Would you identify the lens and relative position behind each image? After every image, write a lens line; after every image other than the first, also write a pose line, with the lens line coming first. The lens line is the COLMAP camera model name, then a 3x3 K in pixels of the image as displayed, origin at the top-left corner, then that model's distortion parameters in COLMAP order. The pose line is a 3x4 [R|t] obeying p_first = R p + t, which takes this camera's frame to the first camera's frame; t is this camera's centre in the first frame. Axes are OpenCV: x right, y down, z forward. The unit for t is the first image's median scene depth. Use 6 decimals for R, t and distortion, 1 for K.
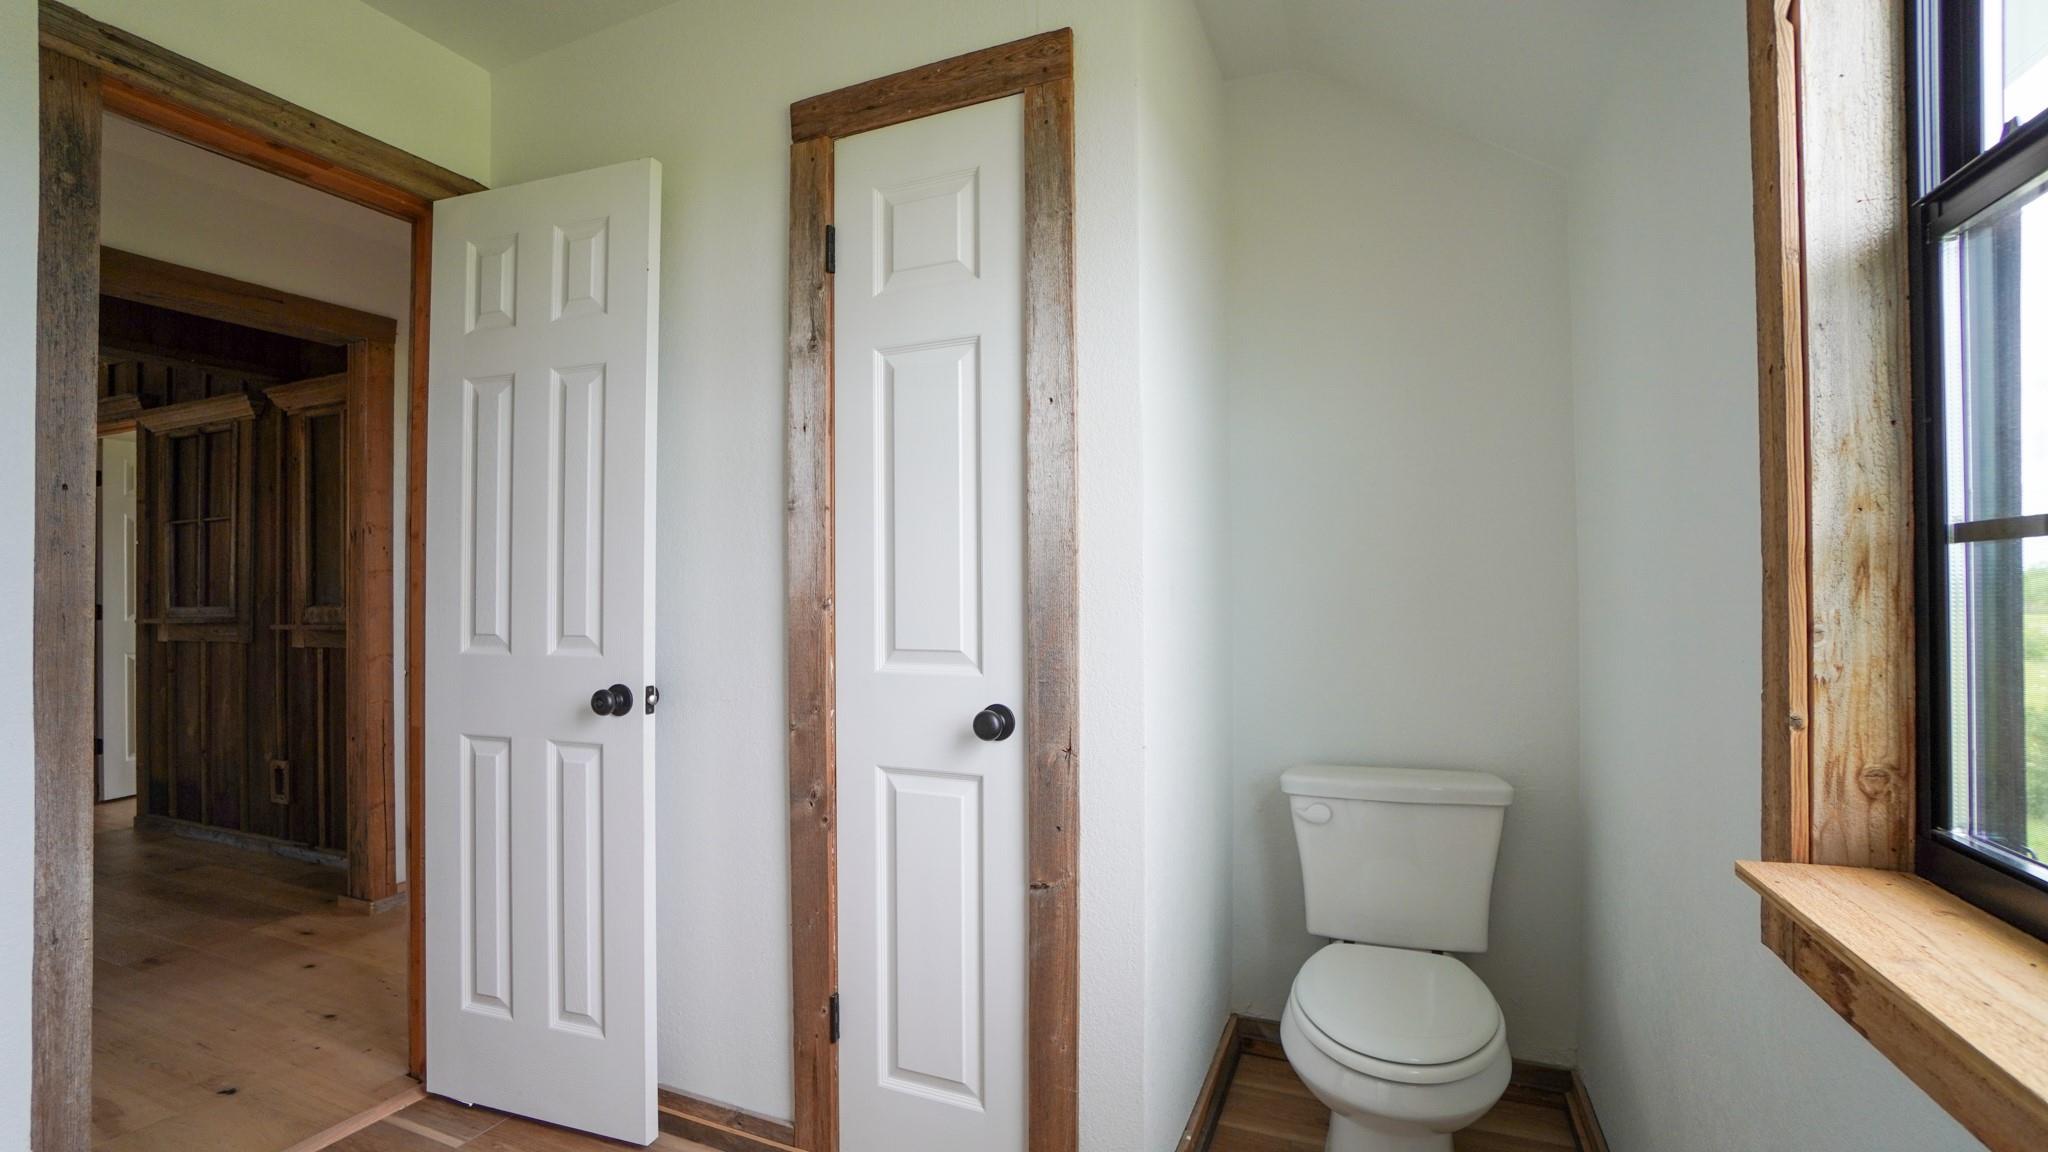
lens RADIAL K [[900.2, 0, 1024.0], [0, 900.2, 576.0], [0, 0, 1]] dist [-0.057078, 0.022232]
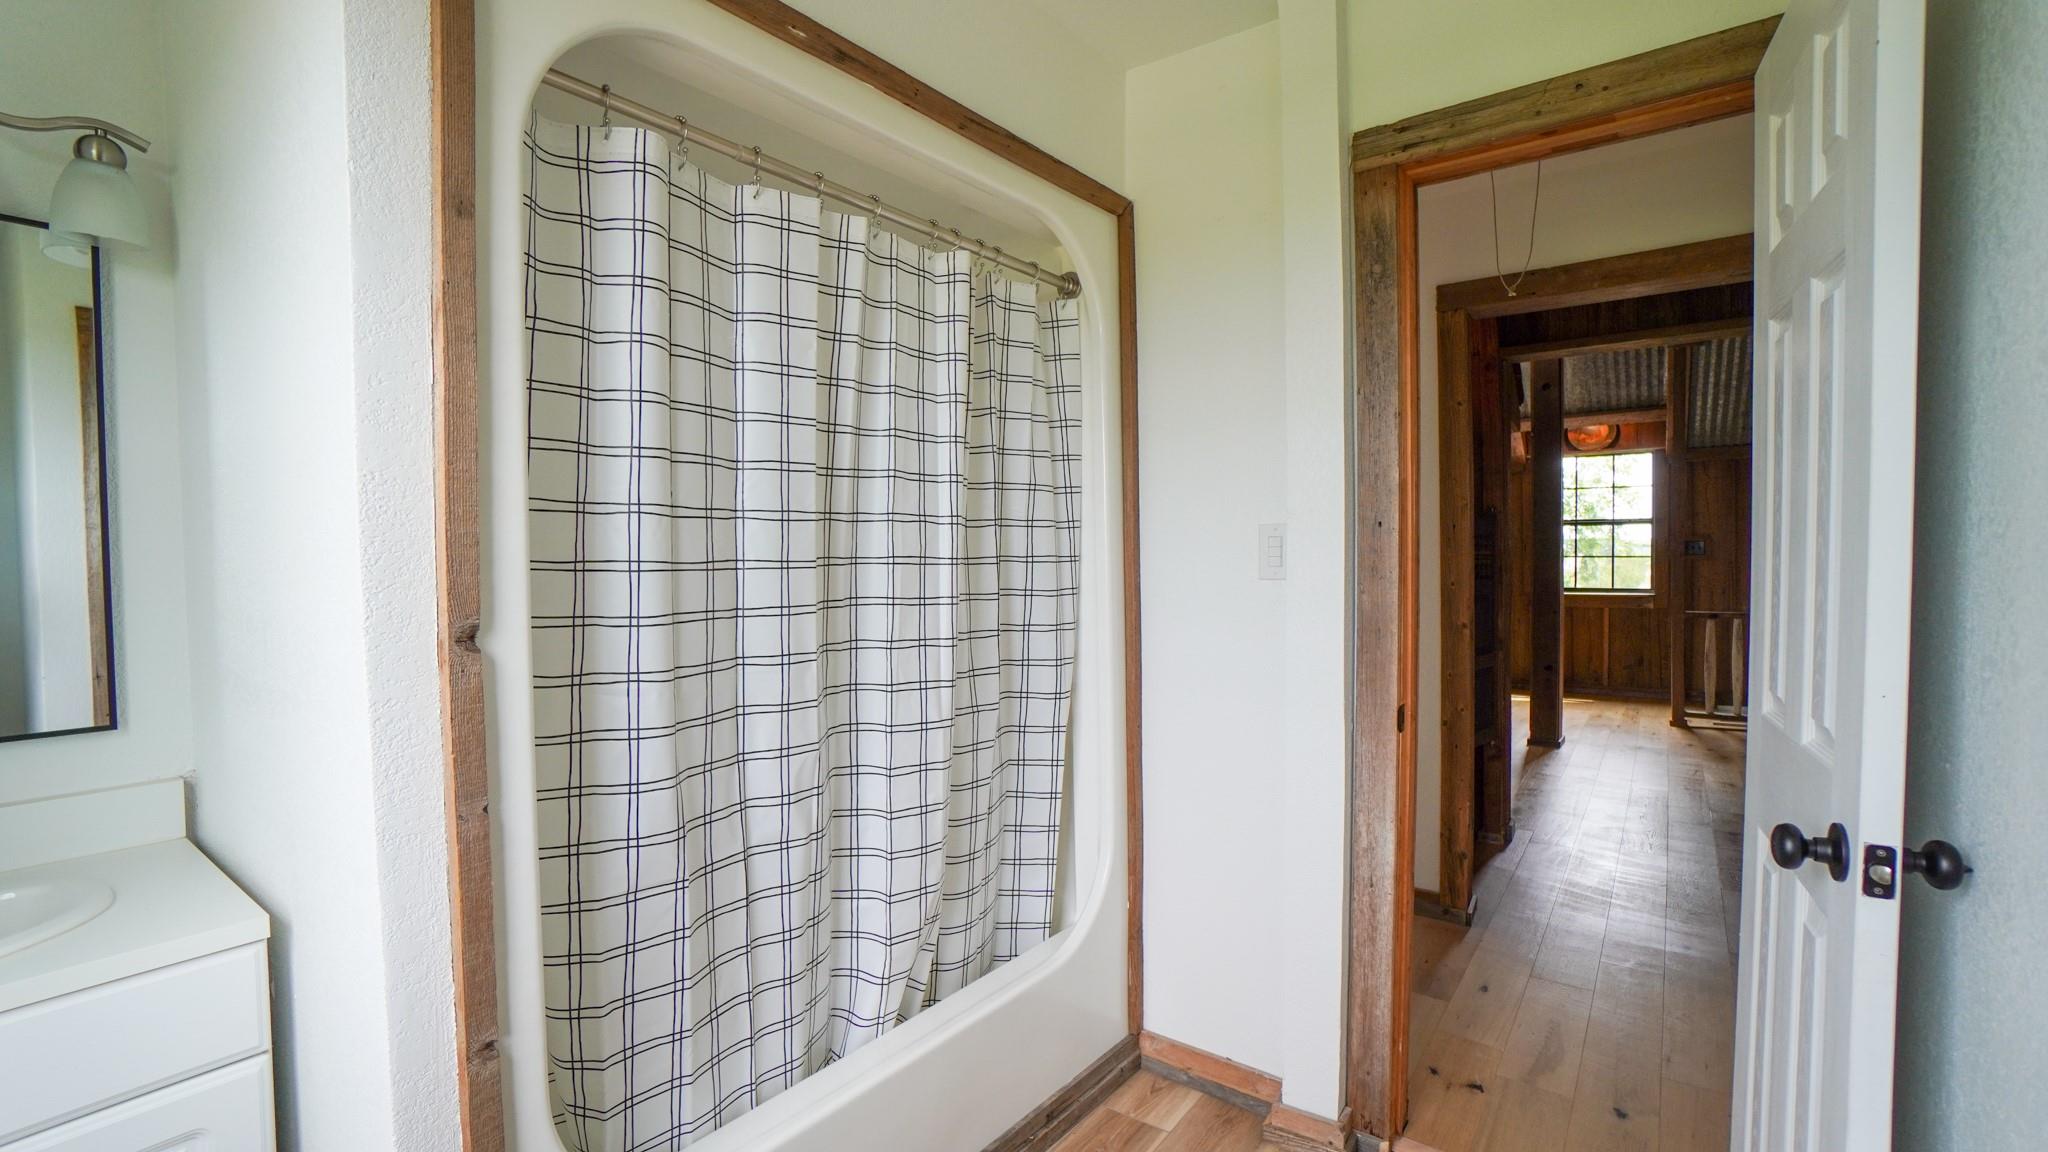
lens RADIAL K [[900.2, 0, 1024.0], [0, 900.2, 576.0], [0, 0, 1]] dist [-0.057078, 0.022232]
pose [[-0.249781, 0.036858, -0.967601, 0.217022], [0.023847, 0.999206, 0.031906, -0.072624], [0.968009, -0.015105, -0.250461, 0.748721]]
